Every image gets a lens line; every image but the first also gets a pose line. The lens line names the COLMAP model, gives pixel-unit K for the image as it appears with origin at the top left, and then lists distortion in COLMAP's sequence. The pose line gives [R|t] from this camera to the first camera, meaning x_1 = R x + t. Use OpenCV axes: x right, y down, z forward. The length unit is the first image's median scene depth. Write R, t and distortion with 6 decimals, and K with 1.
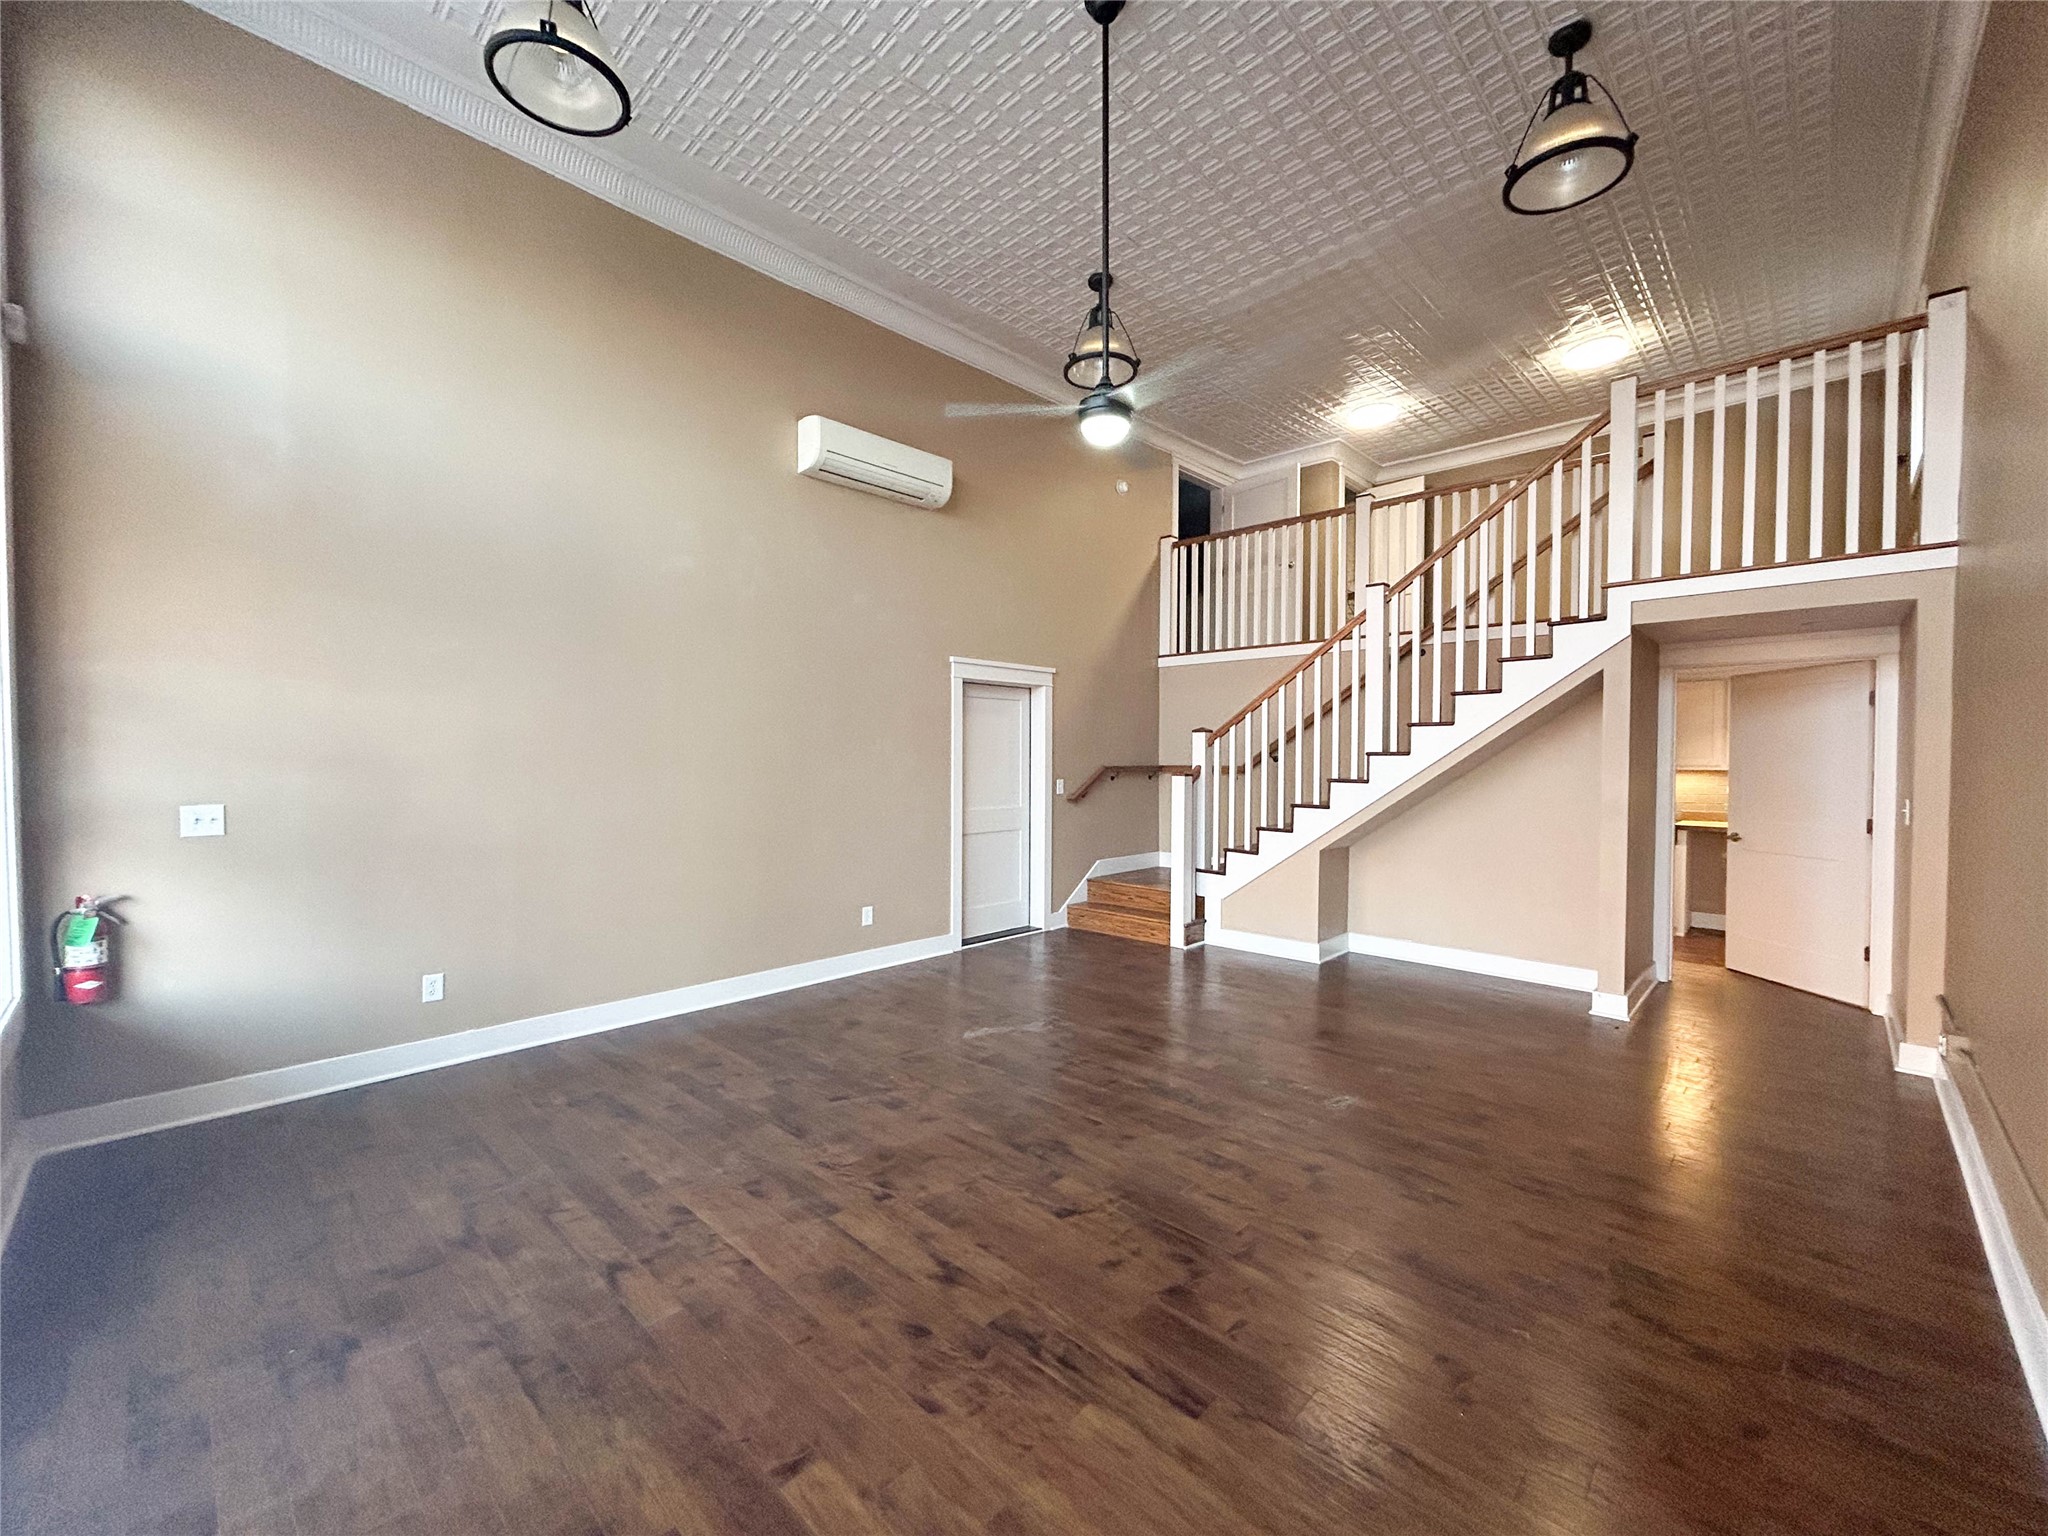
lens RADIAL K [[834.7, 0, 1022.5], [0, 834.7, 771.6], [0, 0, 1]] dist [-0.002258, 0.000234]
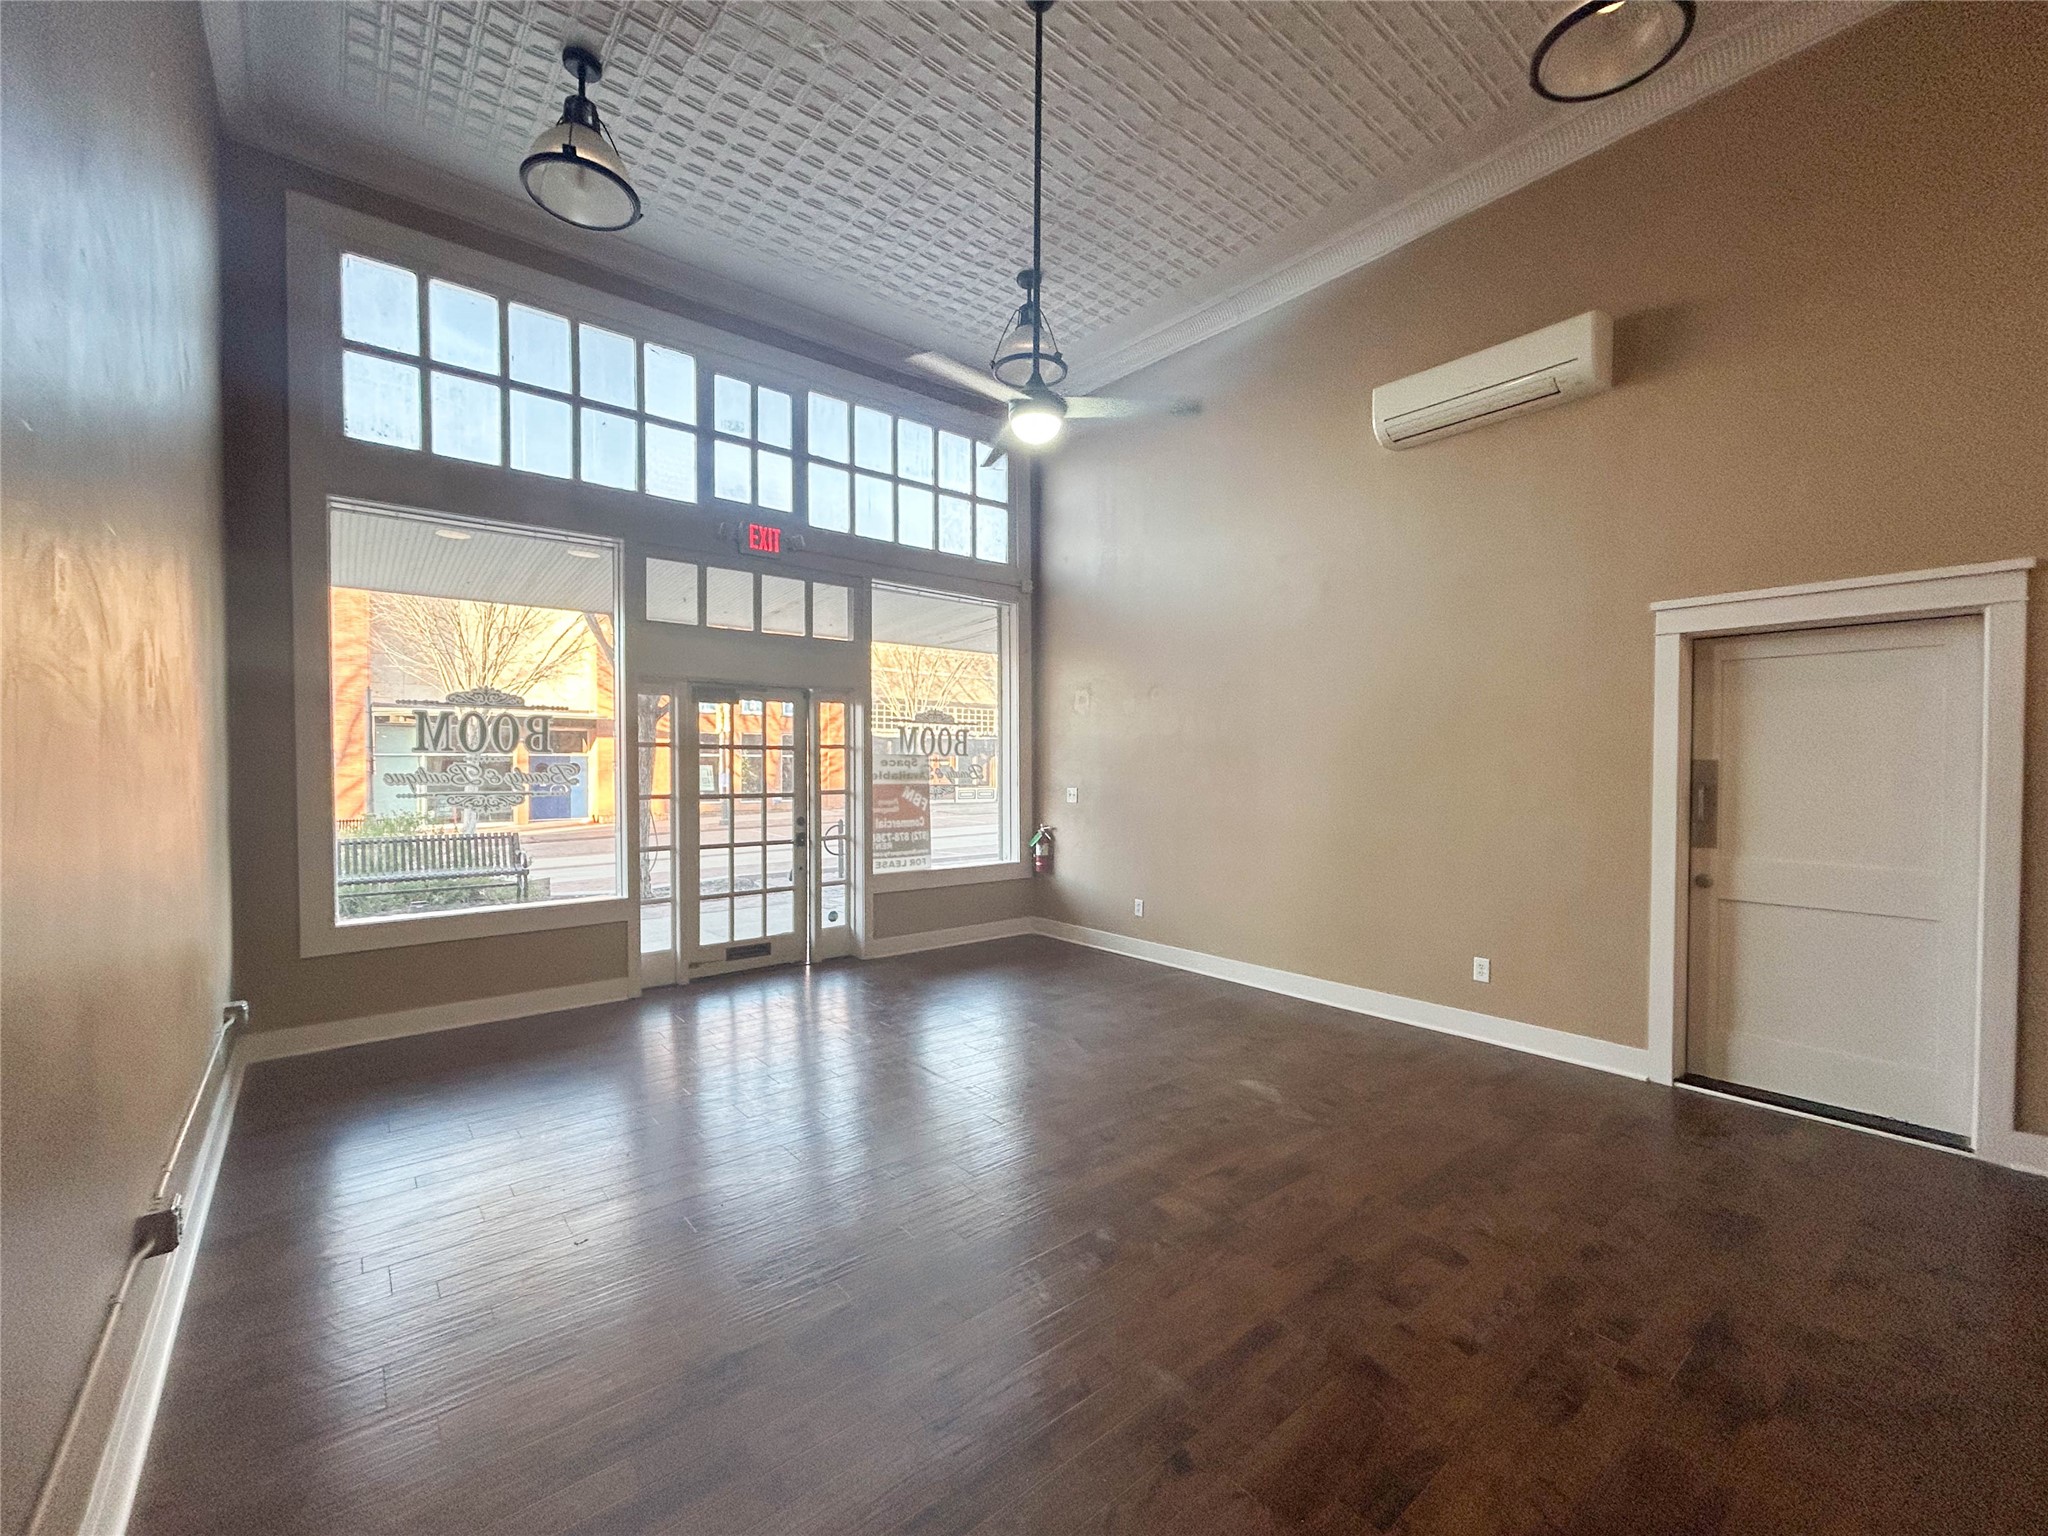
lens RADIAL K [[851.9, 0, 1022.9], [0, 851.9, 779.0], [0, 0, 1]] dist [-0.002261, 0.000086]
pose [[-0.117229, 0.018402, -0.992934, 1.081157], [-0.018326, 0.999618, 0.020690, -0.021534], [0.992936, 0.020622, -0.116847, 1.103201]]
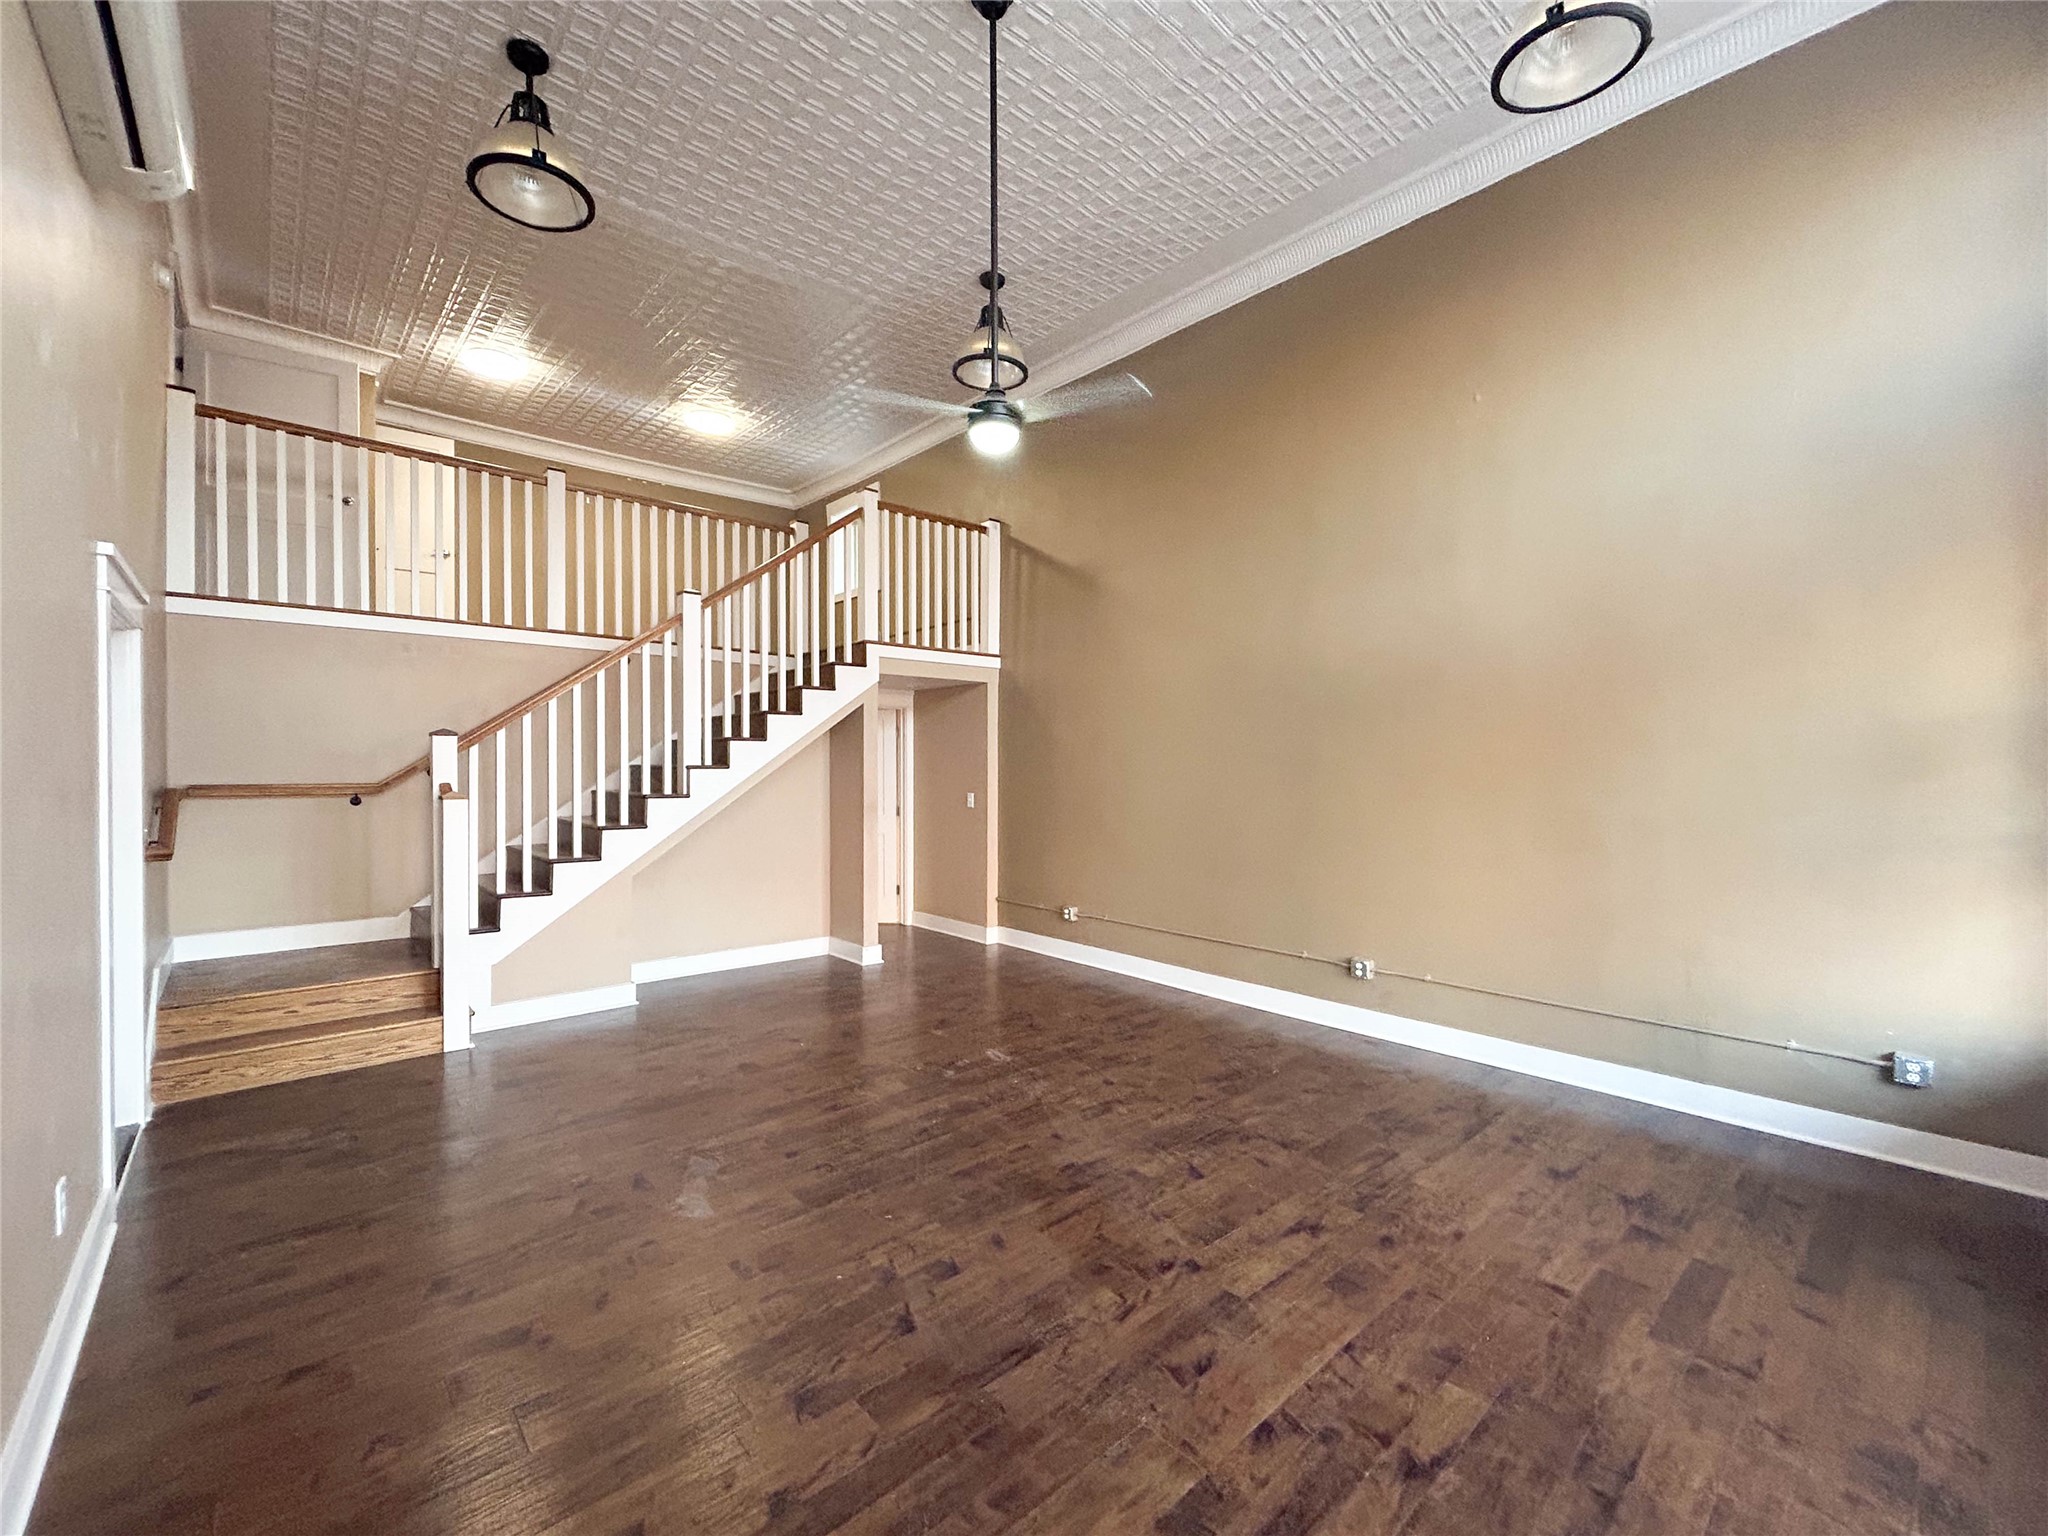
lens RADIAL K [[850.6, 0, 1034.1], [0, 850.6, 764.1], [0, 0, 1]] dist [-0.001252, 0.000216]
pose [[0.067707, 0.002613, 0.997702, -0.883148], [0.015546, 0.999872, -0.003674, -0.024659], [-0.997584, 0.015759, 0.067658, 0.887103]]
